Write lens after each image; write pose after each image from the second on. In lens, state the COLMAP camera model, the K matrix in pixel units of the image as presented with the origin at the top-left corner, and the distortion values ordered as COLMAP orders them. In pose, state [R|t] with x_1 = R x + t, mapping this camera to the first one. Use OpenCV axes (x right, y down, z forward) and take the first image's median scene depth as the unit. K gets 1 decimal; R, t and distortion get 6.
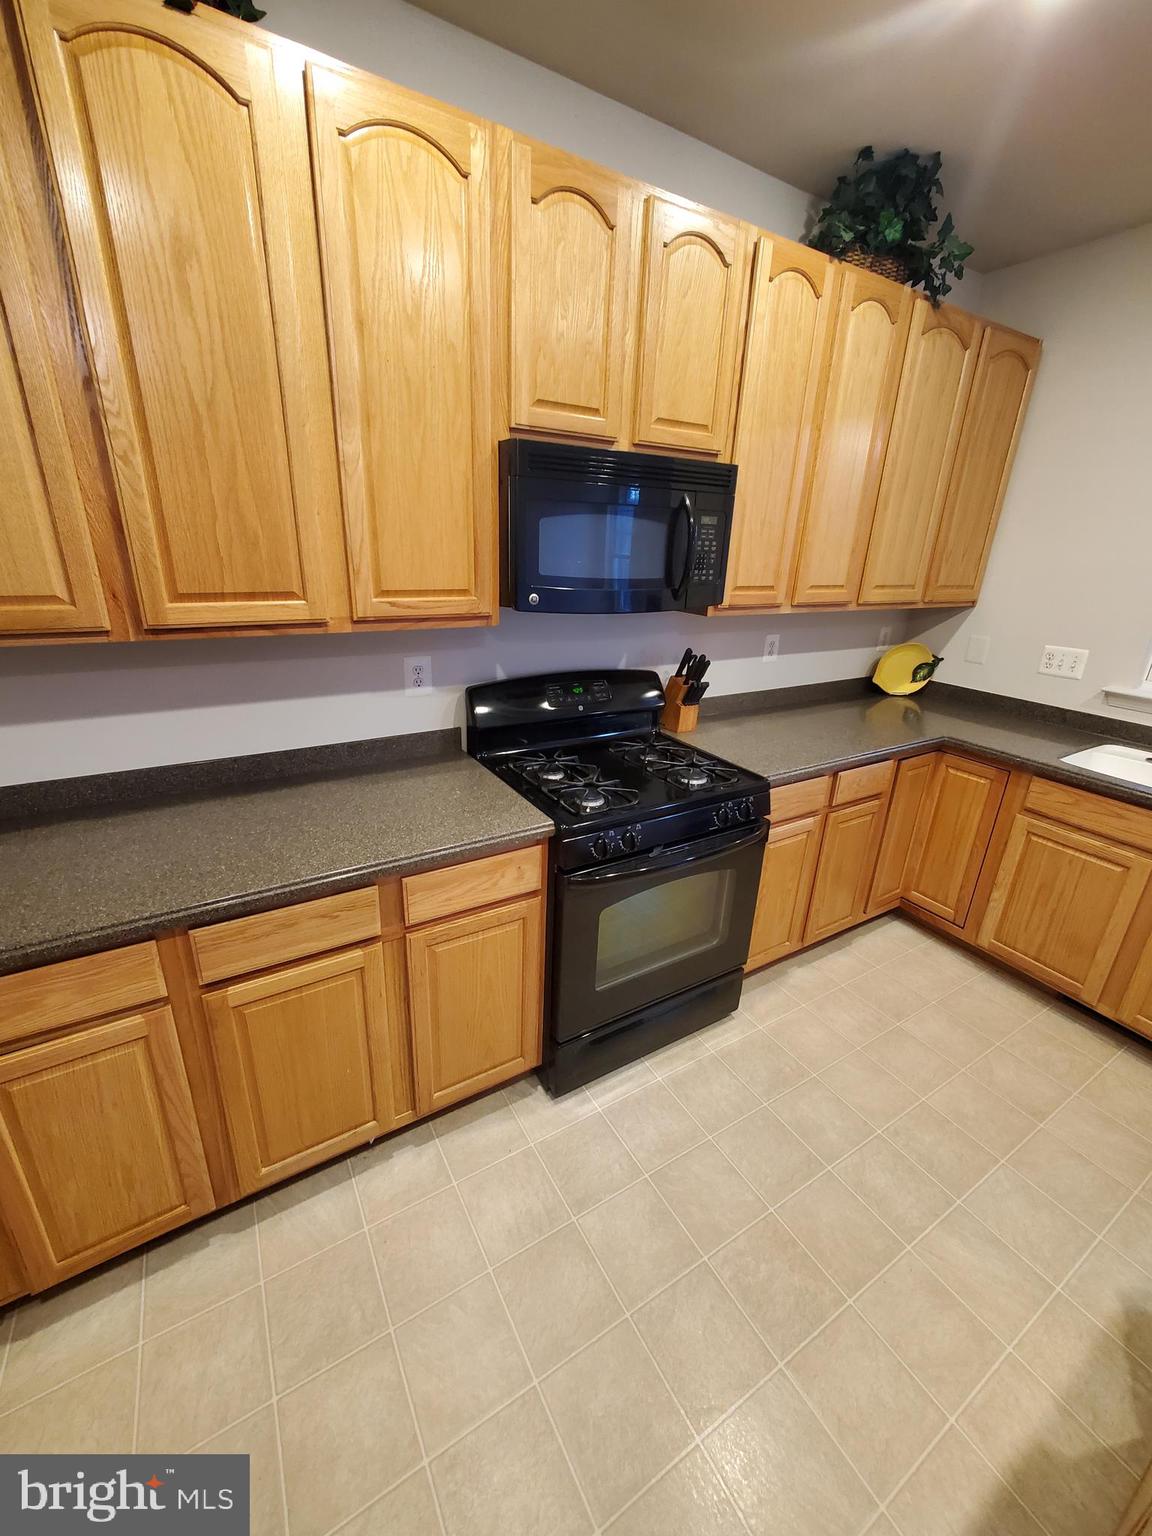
lens RADIAL K [[611.6, 0, 570.3], [0, 611.6, 764.4], [0, 0, 1]] dist [-0.002178, 0.000008]
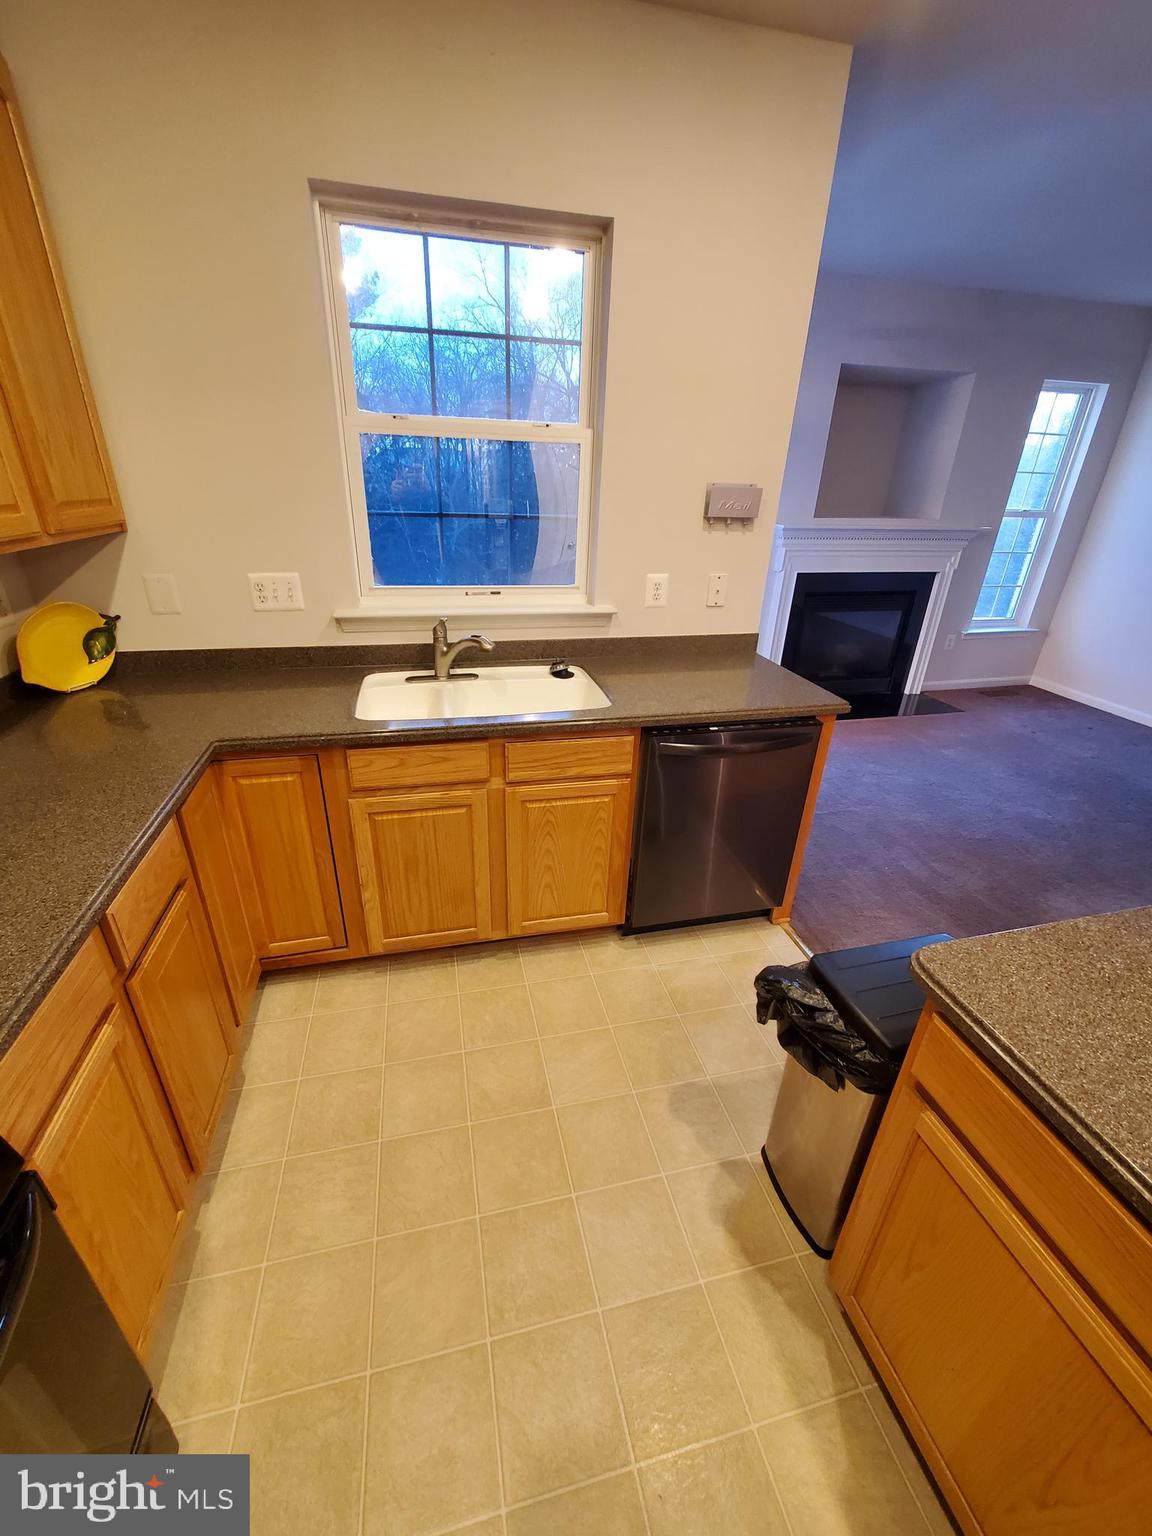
lens RADIAL K [[611.6, 0, 572.6], [0, 611.6, 765.6], [0, 0, 1]] dist [-0.002178, 0.000008]
pose [[0.314647, -0.428246, 0.847114, 0.171190], [0.312583, 0.889412, 0.333524, -0.120459], [-0.896264, 0.159851, 0.413713, 0.391997]]
